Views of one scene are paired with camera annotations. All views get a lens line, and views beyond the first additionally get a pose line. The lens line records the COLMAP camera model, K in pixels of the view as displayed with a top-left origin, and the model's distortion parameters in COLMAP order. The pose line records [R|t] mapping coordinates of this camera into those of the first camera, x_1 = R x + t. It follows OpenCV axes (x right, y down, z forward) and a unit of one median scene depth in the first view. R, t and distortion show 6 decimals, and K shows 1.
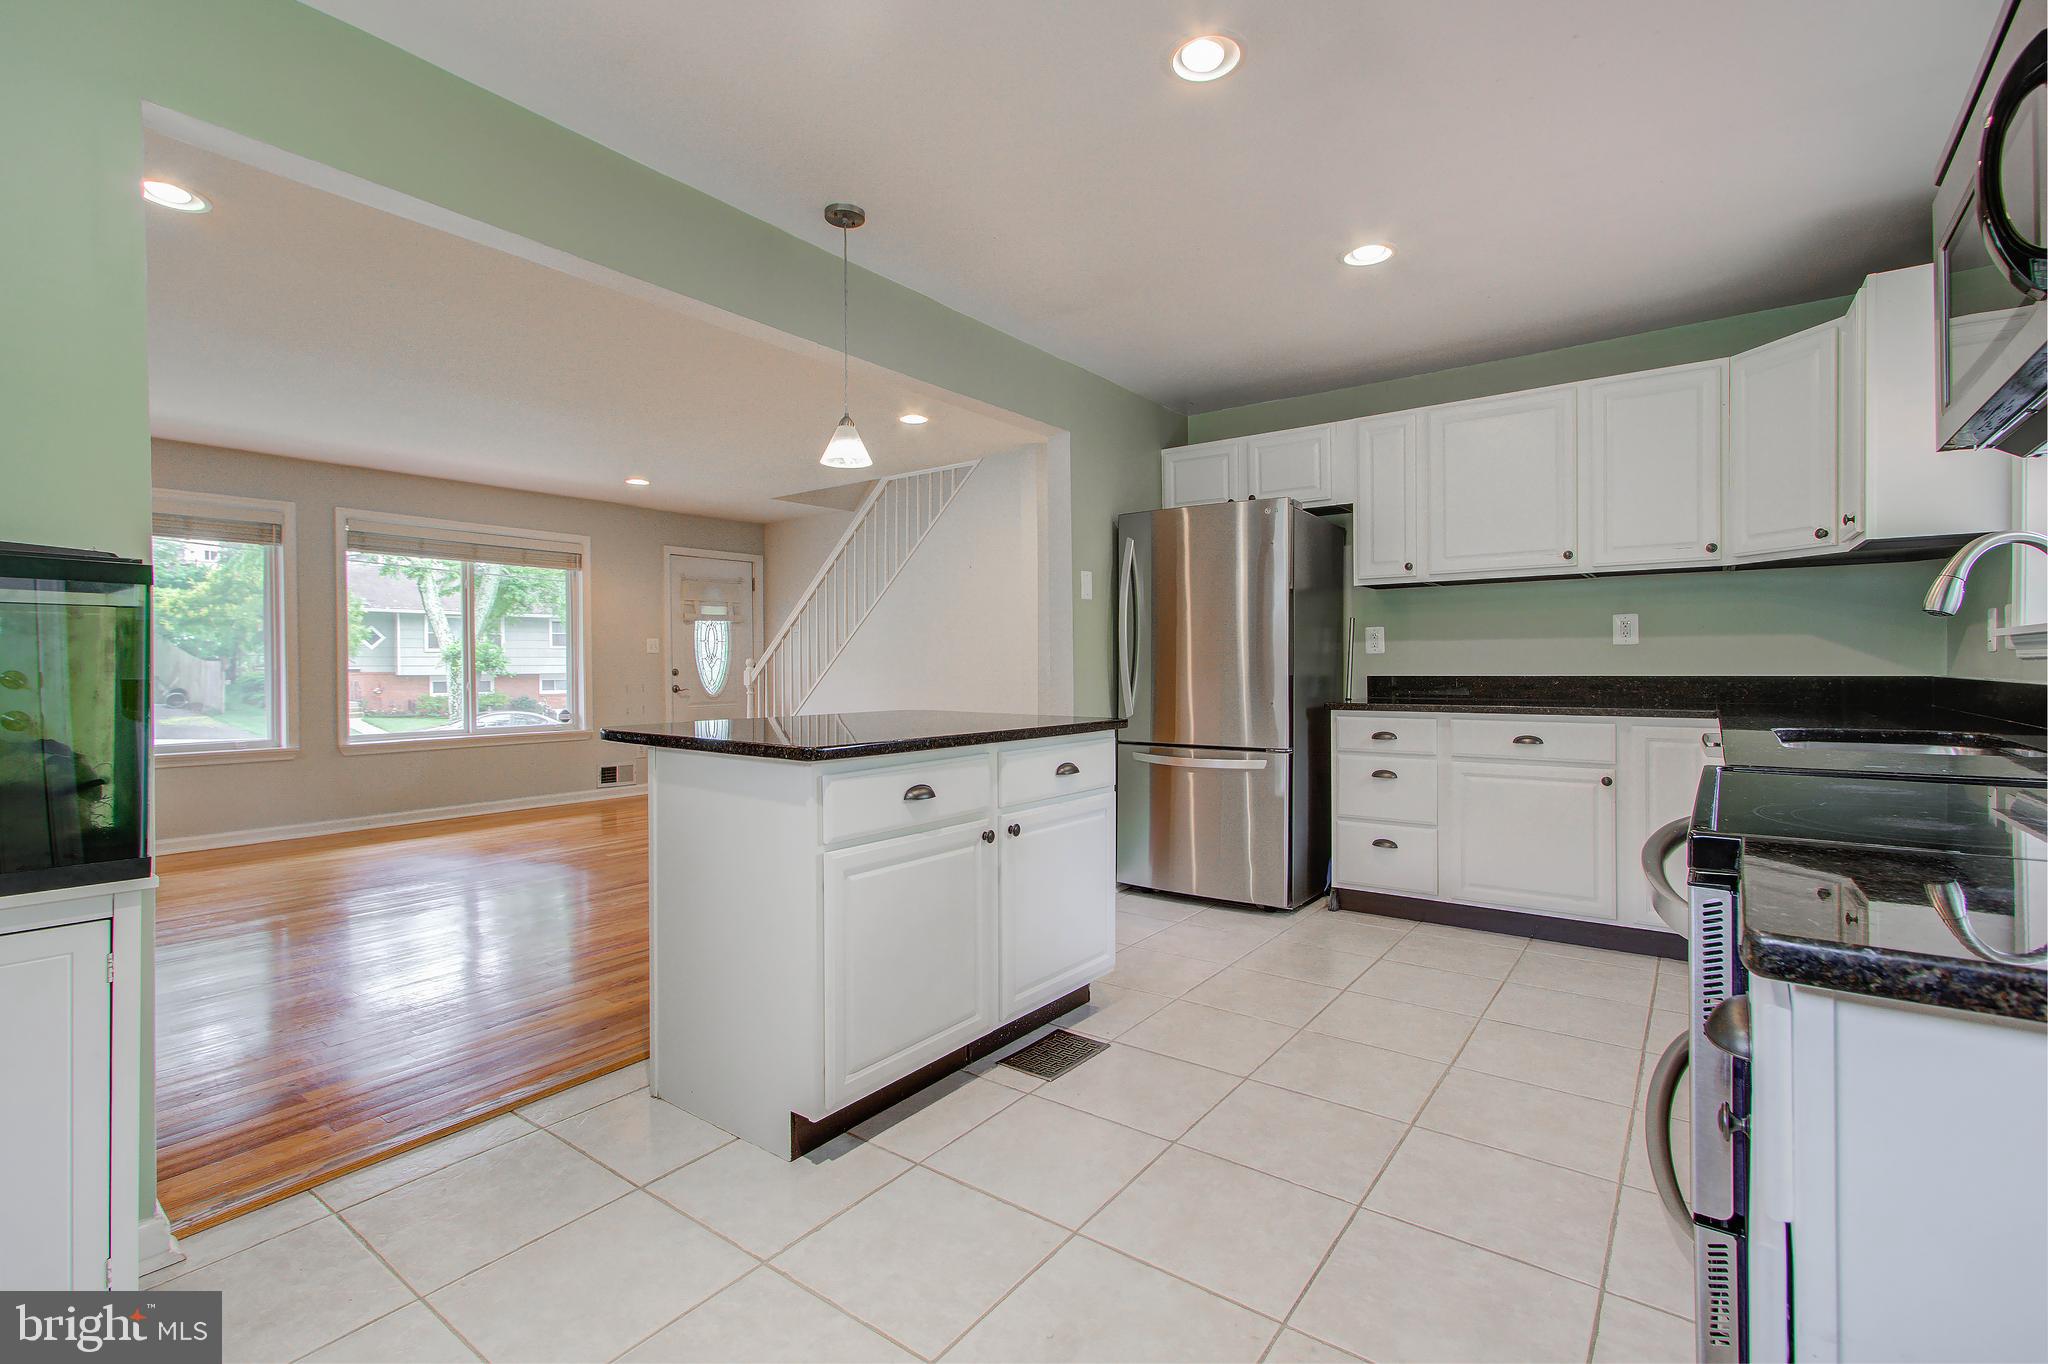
lens RADIAL K [[936.9, 0, 1023.6], [0, 936.9, 676.1], [0, 0, 1]] dist [-0.000252, 0.000273]
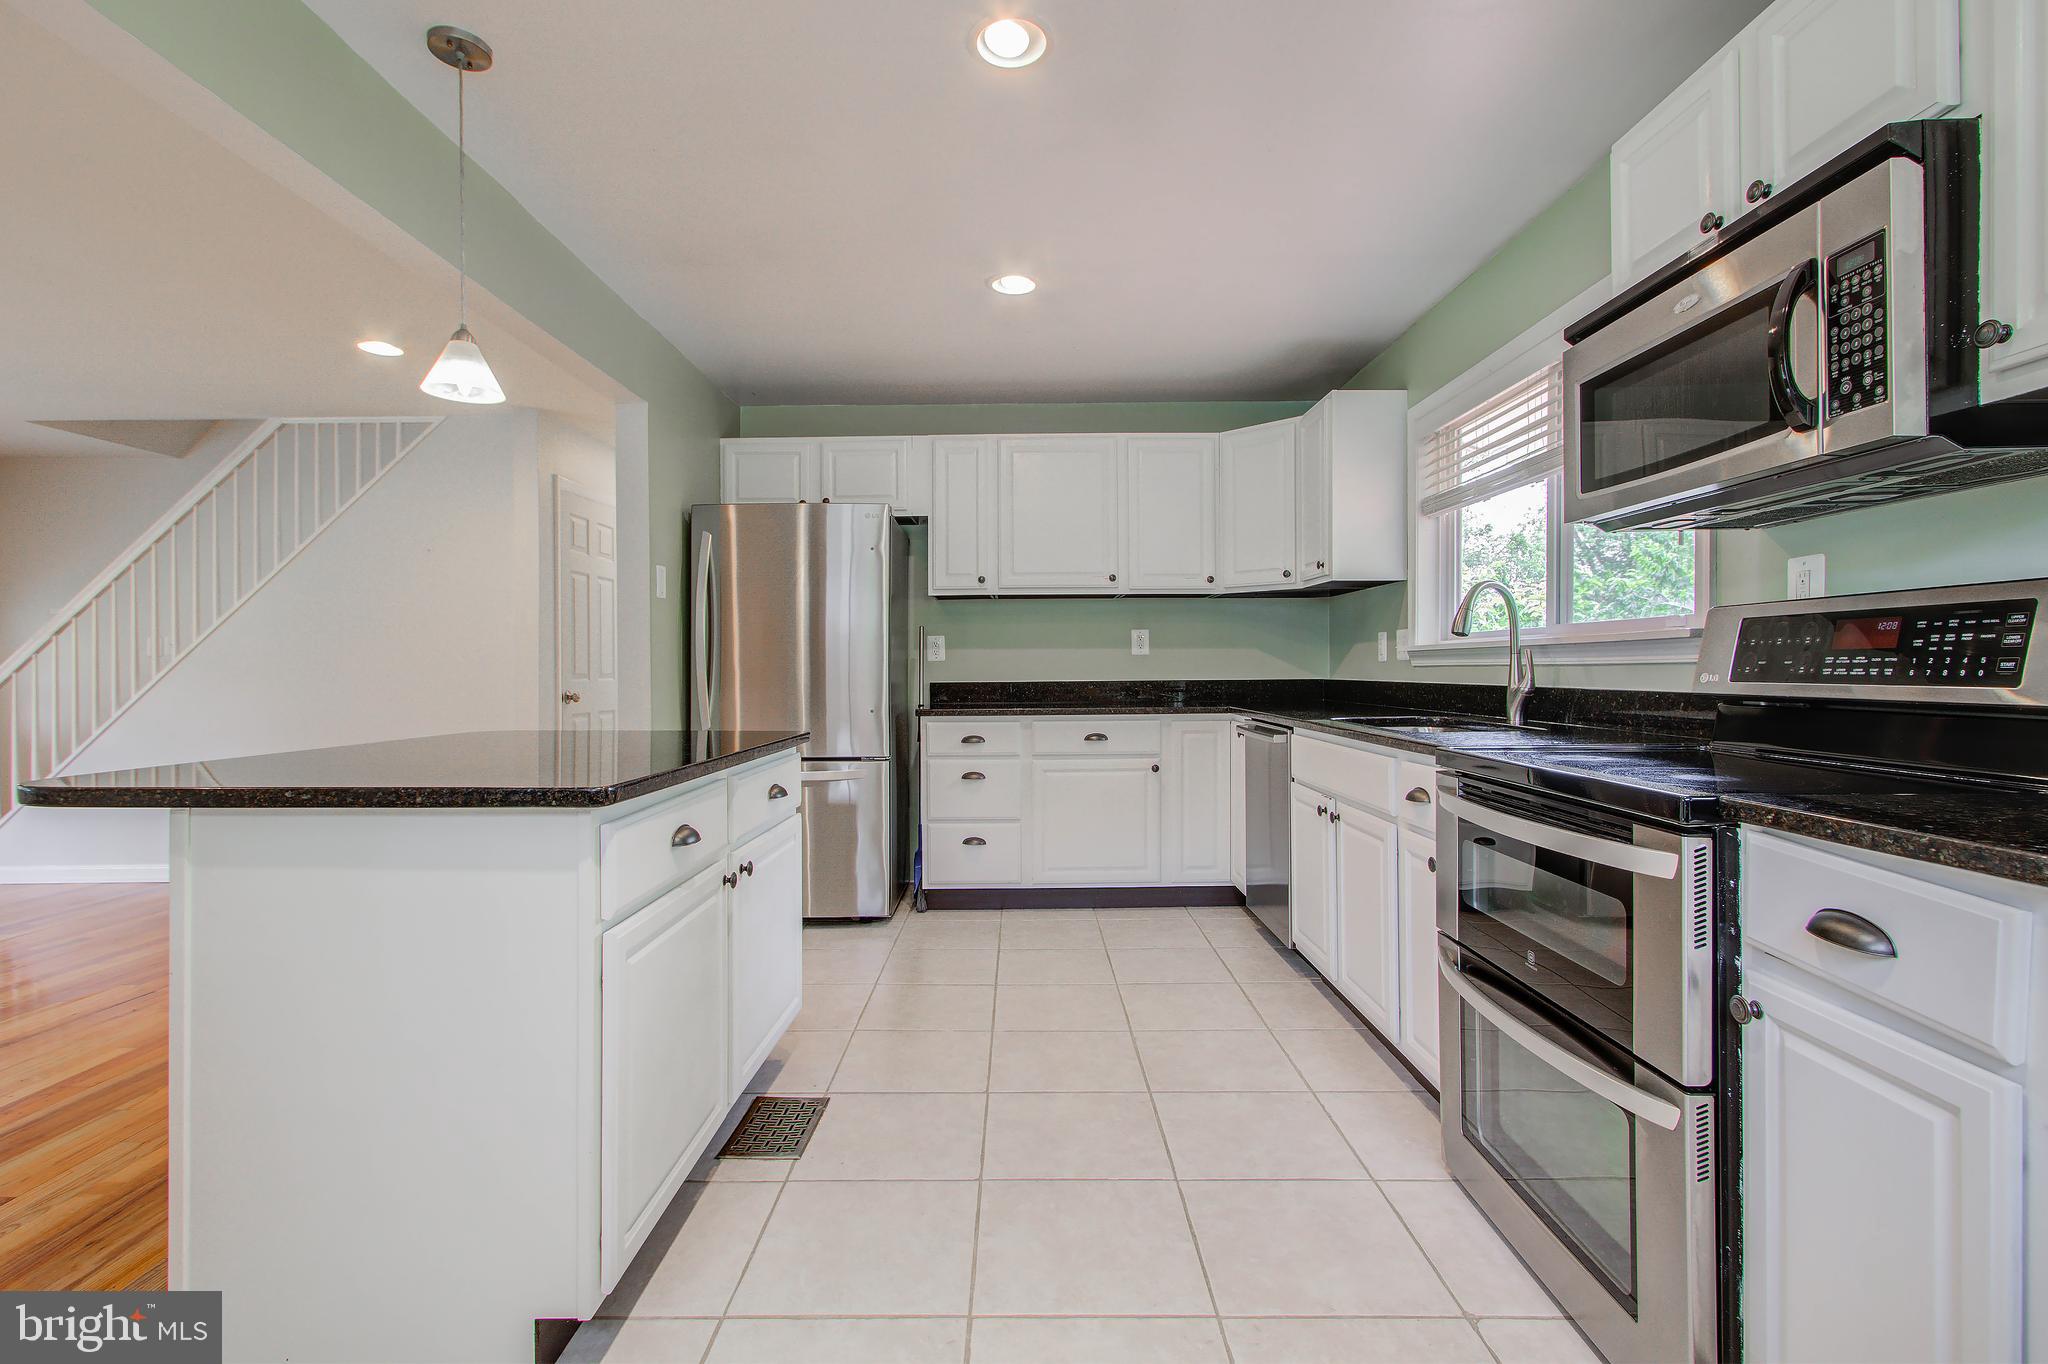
lens RADIAL K [[927.4, 0, 998.1], [0, 927.4, 671.7], [0, 0, 1]] dist [0.005134, 0.000603]
pose [[0.804099, -0.000977, 0.594495, -0.182082], [0.009848, 0.999883, -0.011678, 0.000565], [-0.594414, 0.015245, 0.804014, 0.115038]]
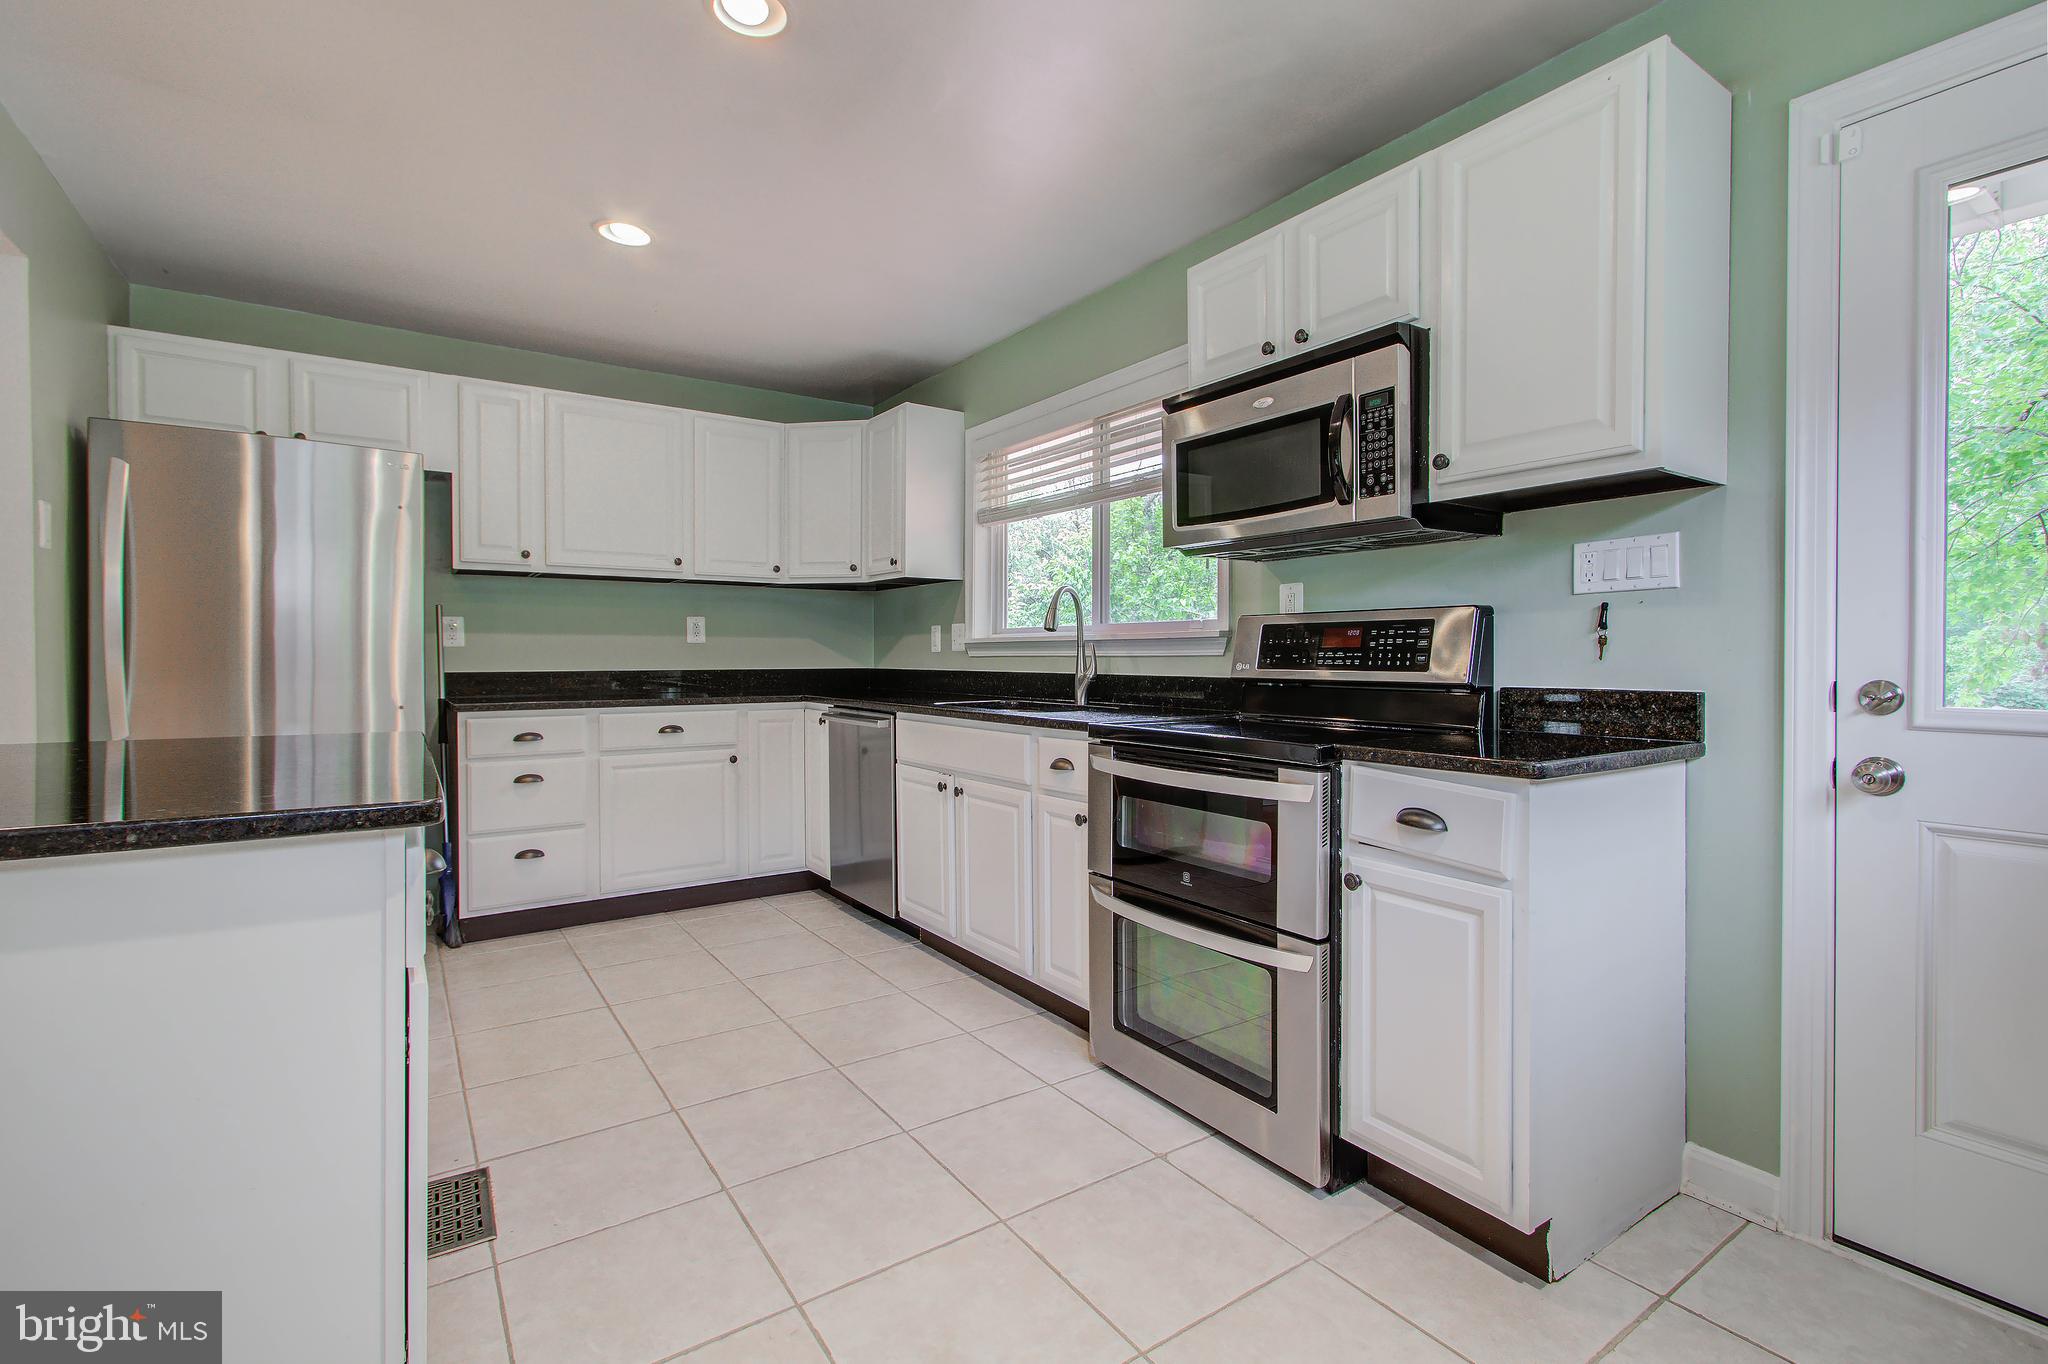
lens RADIAL K [[948.2, 0, 1026.0], [0, 948.2, 665.3], [0, 0, 1]] dist [0.001383, 0.000390]
pose [[0.310136, -0.002954, 0.950688, -0.284142], [0.011709, 0.999931, -0.000713, -0.000277], [-0.950620, 0.011352, 0.310149, 0.201973]]
